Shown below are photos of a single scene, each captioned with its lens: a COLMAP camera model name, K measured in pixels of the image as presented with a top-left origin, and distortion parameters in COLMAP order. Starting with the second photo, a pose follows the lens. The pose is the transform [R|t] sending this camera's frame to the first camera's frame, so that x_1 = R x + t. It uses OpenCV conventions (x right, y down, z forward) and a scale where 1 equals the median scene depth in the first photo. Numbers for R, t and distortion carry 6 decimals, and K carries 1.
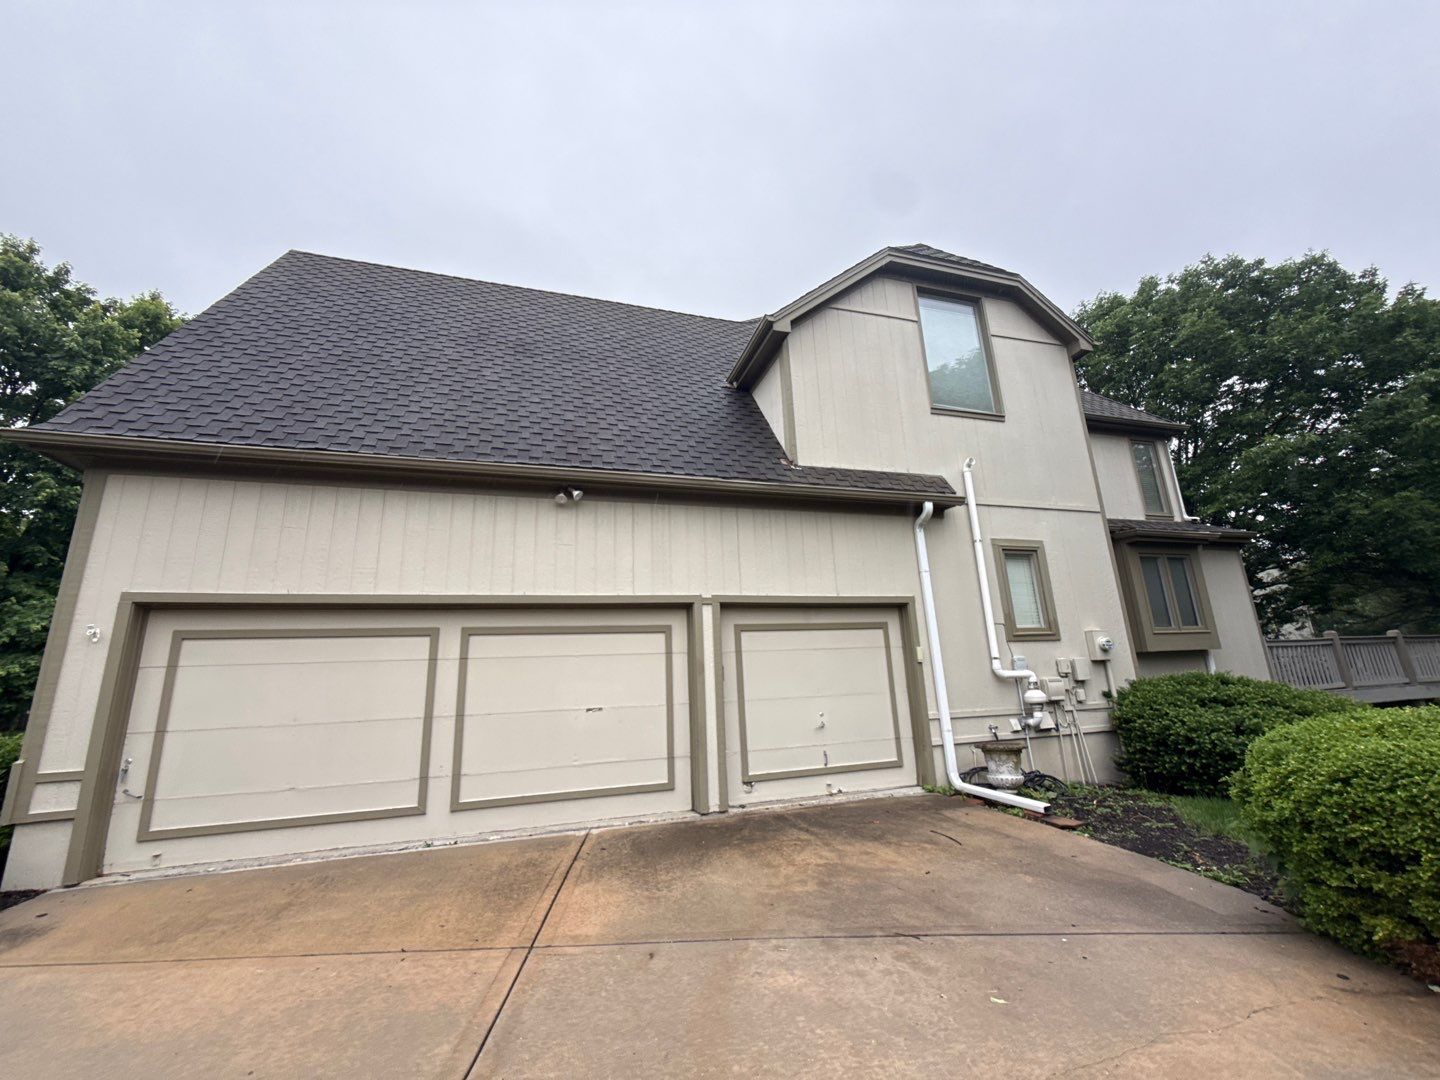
lens RADIAL K [[572.0, 0, 720.0], [0, 572.0, 545.4], [0, 0, 1]] dist [0.000042, 0.000142]
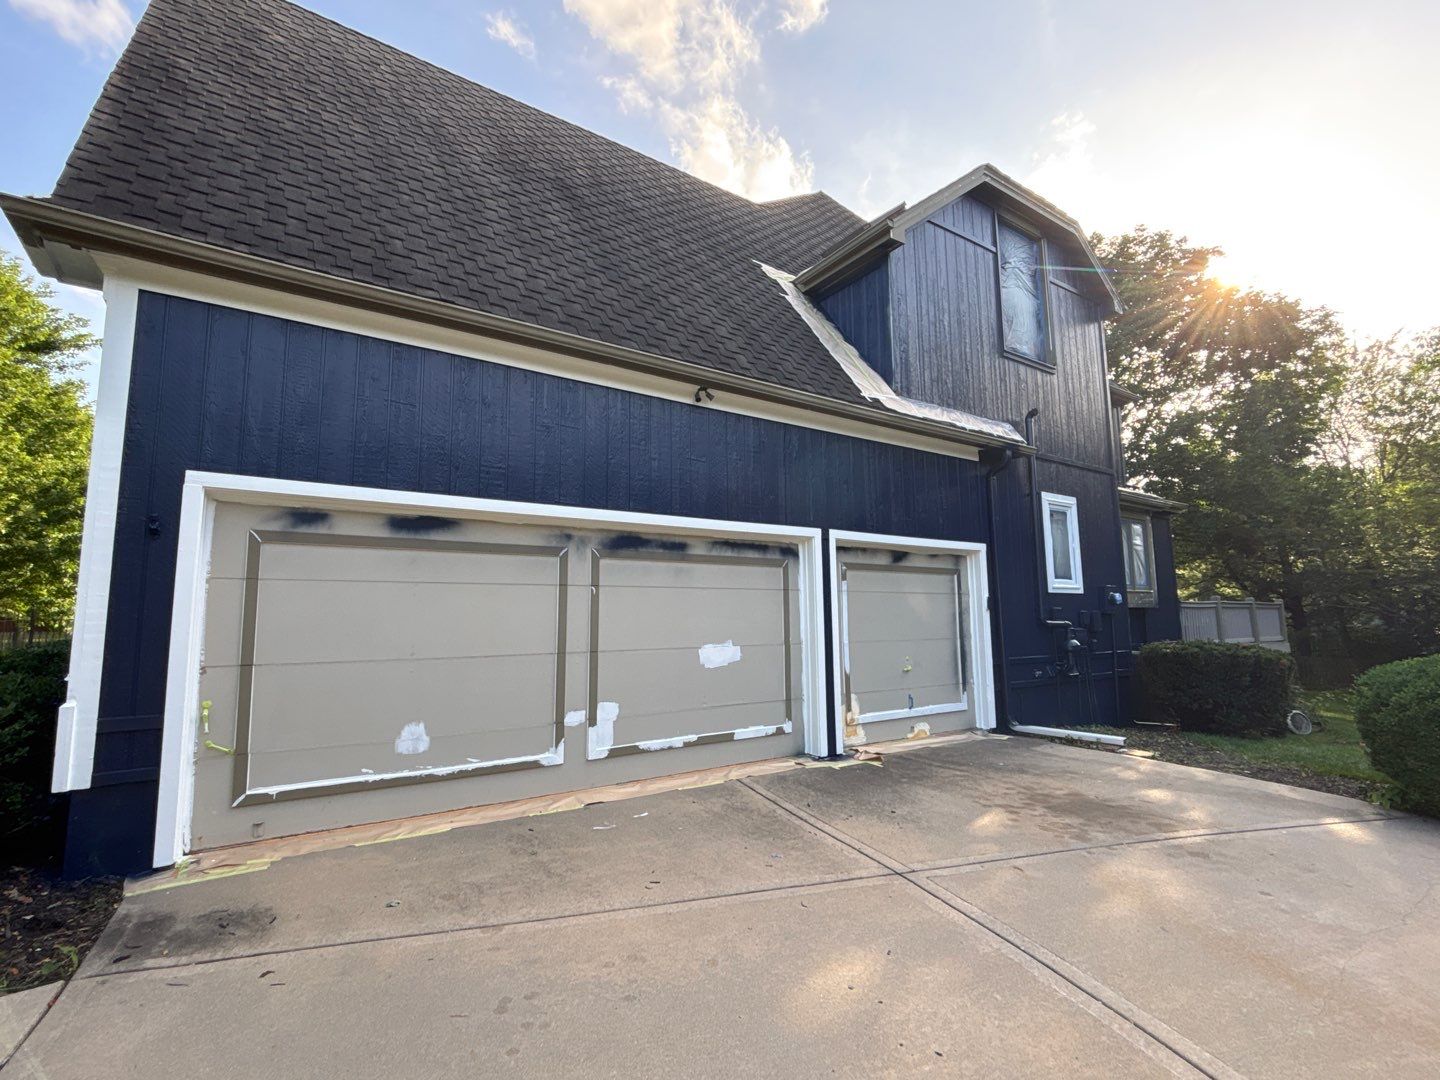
lens RADIAL K [[682.4, 0, 723.0], [0, 682.4, 536.4], [0, 0, 1]] dist [0.007188, -0.000024]
pose [[0.953382, 0.066977, 0.294238, -0.727879], [-0.096404, 0.991563, 0.086657, 0.029224], [-0.285951, -0.110983, 0.951796, 0.007277]]
